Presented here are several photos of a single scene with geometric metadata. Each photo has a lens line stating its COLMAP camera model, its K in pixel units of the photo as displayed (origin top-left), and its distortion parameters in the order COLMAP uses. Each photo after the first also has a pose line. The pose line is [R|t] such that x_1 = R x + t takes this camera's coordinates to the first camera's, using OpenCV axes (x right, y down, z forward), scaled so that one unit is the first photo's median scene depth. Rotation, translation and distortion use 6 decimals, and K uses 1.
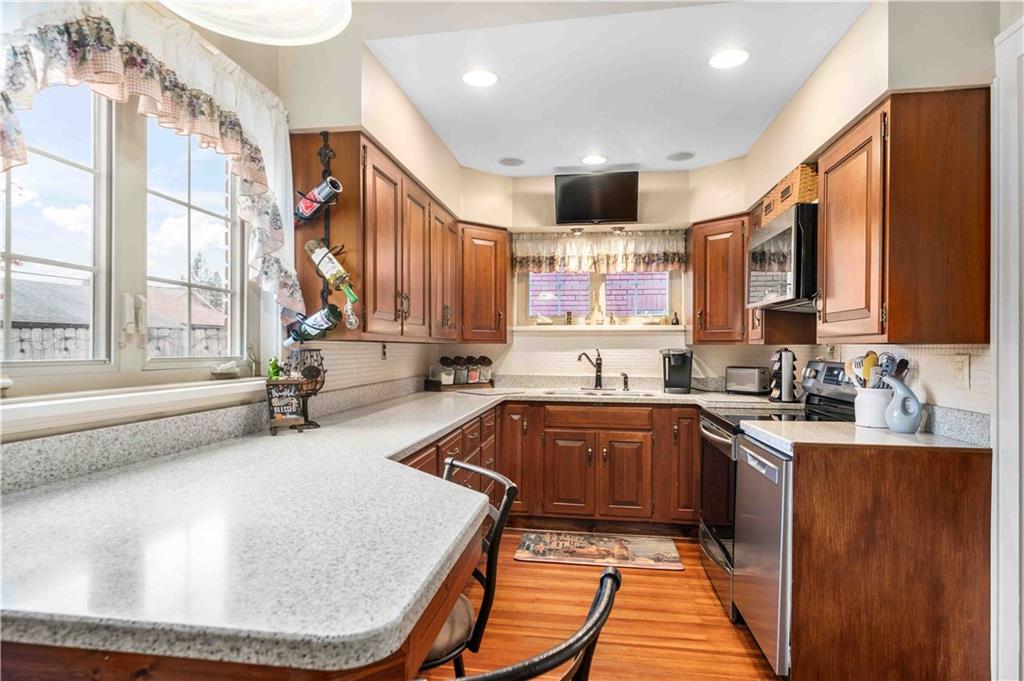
lens RADIAL K [[556.9, 0, 511.2], [0, 556.9, 348.4], [0, 0, 1]] dist [0.001267, -0.002052]
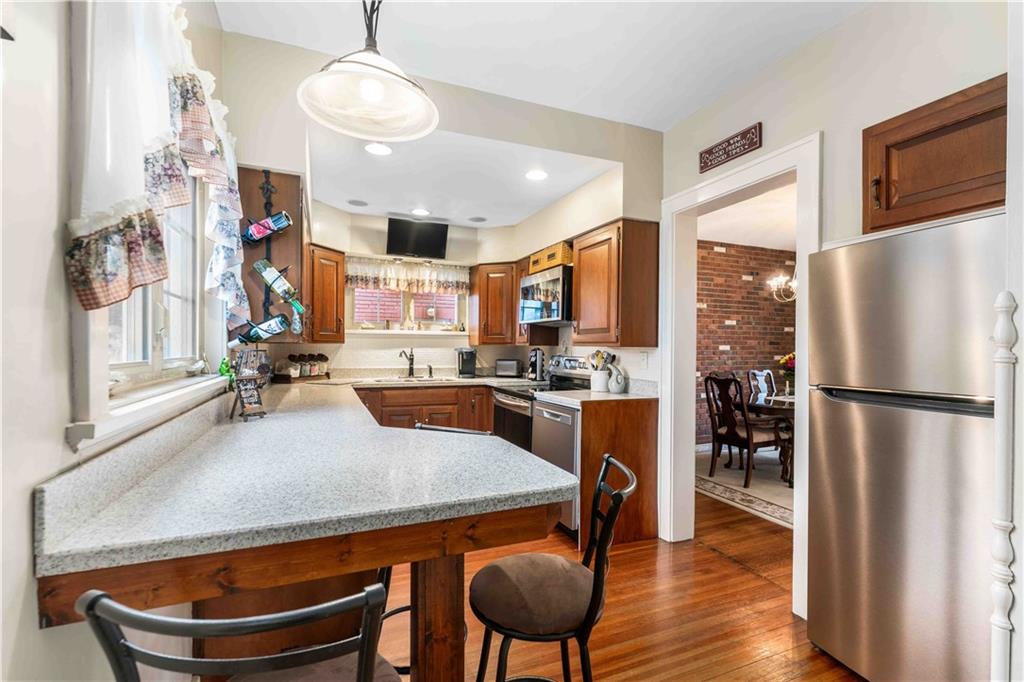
lens RADIAL K [[435.7, 0, 515.9], [0, 435.7, 348.7], [0, 0, 1]] dist [-0.004149, 0.000945]
pose [[0.855017, 0.000438, 0.518600, -0.210611], [-0.003836, 0.999978, 0.005481, -0.004661], [-0.518586, -0.006676, 0.855000, -0.054242]]
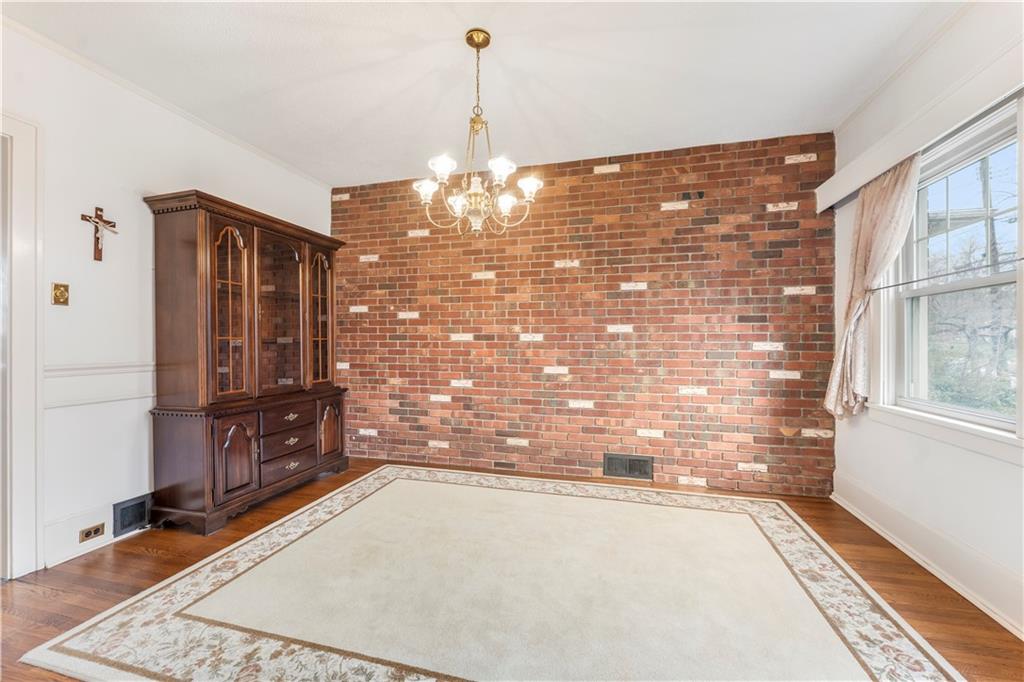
lens RADIAL K [[414.8, 0, 517.3], [0, 414.8, 338.3], [0, 0, 1]] dist [-0.001366, -0.000133]
pose [[0.993883, -0.001934, -0.110421, 0.477553], [0.001338, 0.999984, -0.005476, 0.009747], [0.110430, 0.005295, 0.993870, -0.039438]]
